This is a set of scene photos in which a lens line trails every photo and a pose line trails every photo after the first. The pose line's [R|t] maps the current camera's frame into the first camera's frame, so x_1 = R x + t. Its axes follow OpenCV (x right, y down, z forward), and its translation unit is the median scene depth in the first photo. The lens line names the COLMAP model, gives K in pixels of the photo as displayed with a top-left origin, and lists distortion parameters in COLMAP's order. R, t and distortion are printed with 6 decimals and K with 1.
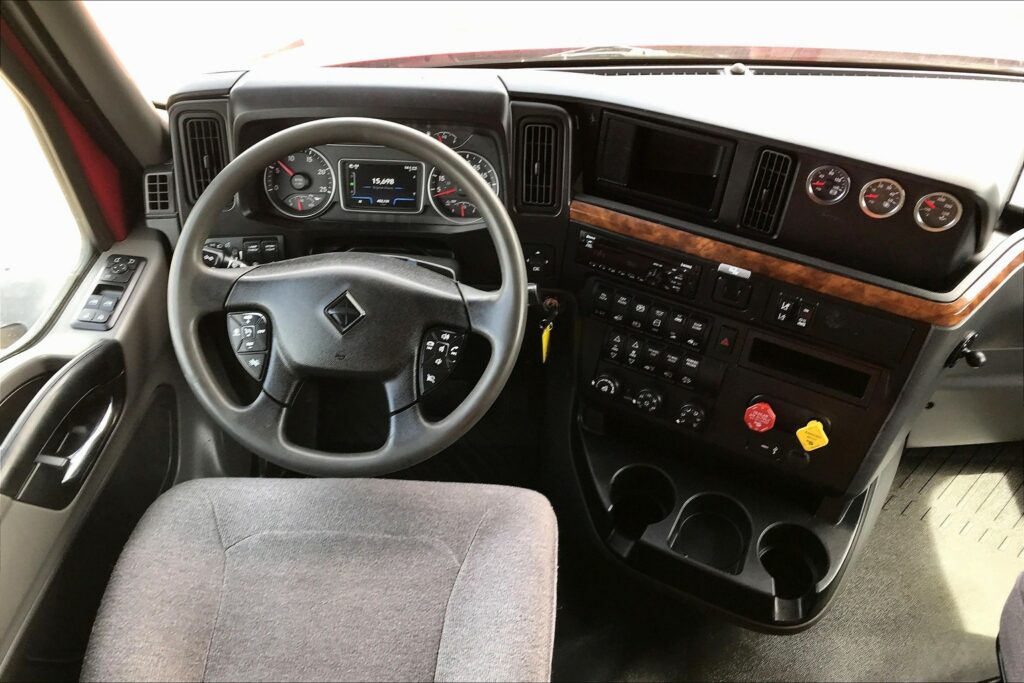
lens RADIAL K [[859.5, 0, 517.6], [0, 859.5, 330.3], [0, 0, 1]] dist [0.036142, -0.041331]
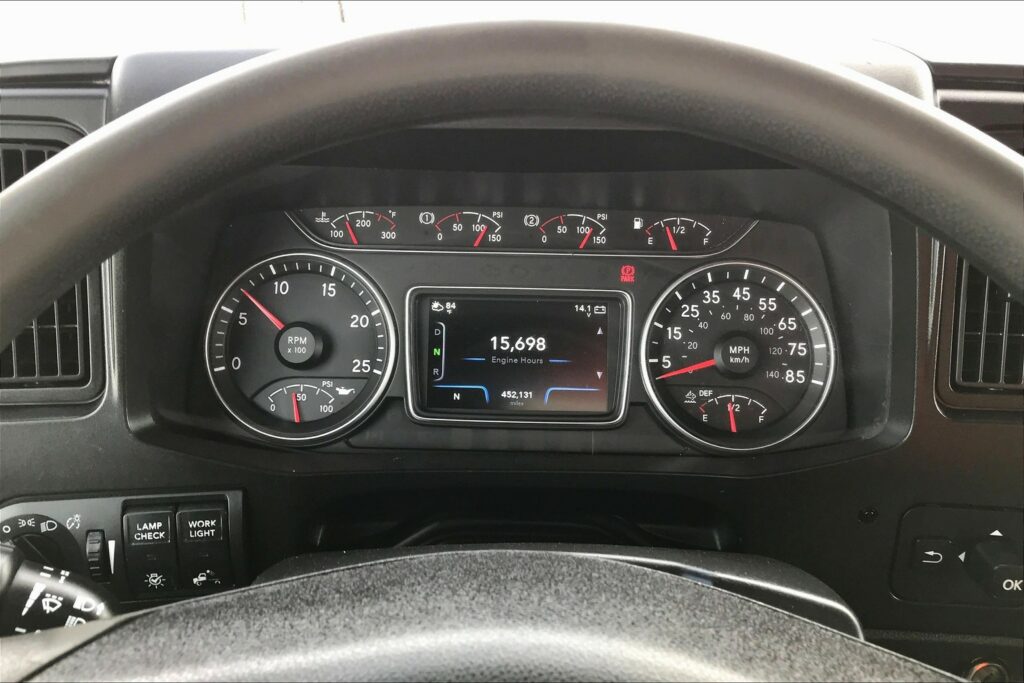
lens RADIAL K [[859.5, 0, 514.2], [0, 859.5, 333.7], [0, 0, 1]] dist [0.036142, -0.041331]
pose [[0.999730, -0.007626, 0.021947, -0.174836], [0.013618, 0.957664, -0.287566, -0.070857], [-0.018825, 0.287787, 0.957509, 0.664269]]
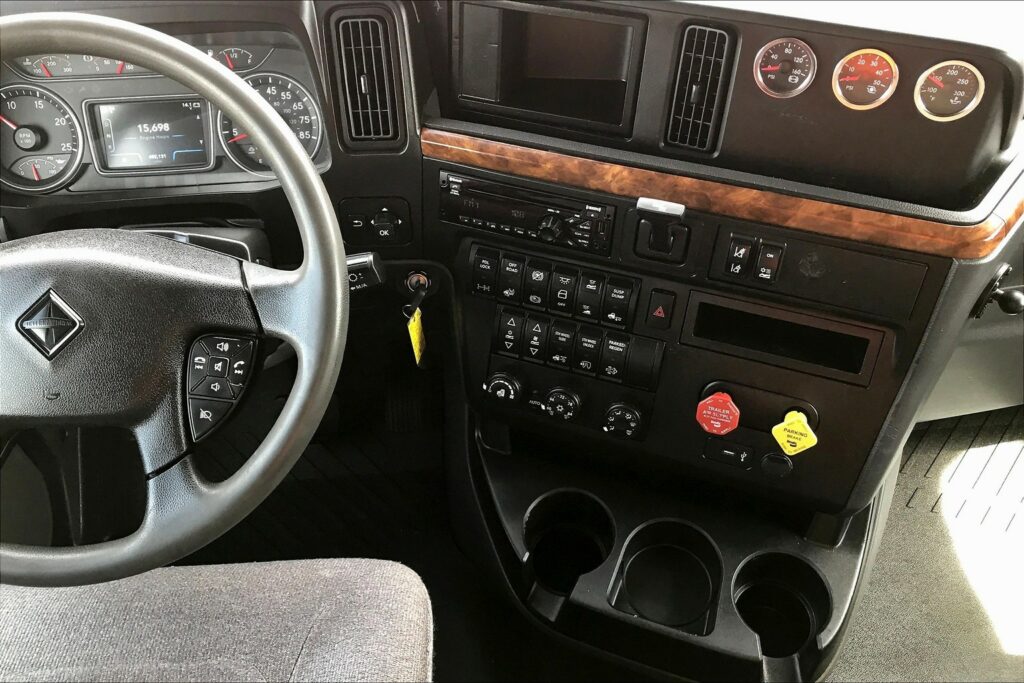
lens RADIAL K [[859.5, 0, 516.7], [0, 859.5, 323.8], [0, 0, 1]] dist [0.036142, -0.041331]
pose [[0.994193, -0.096227, 0.048168, 0.089931], [0.095553, 0.995294, 0.016102, 0.000641], [-0.049491, -0.011406, 0.998709, 0.303769]]
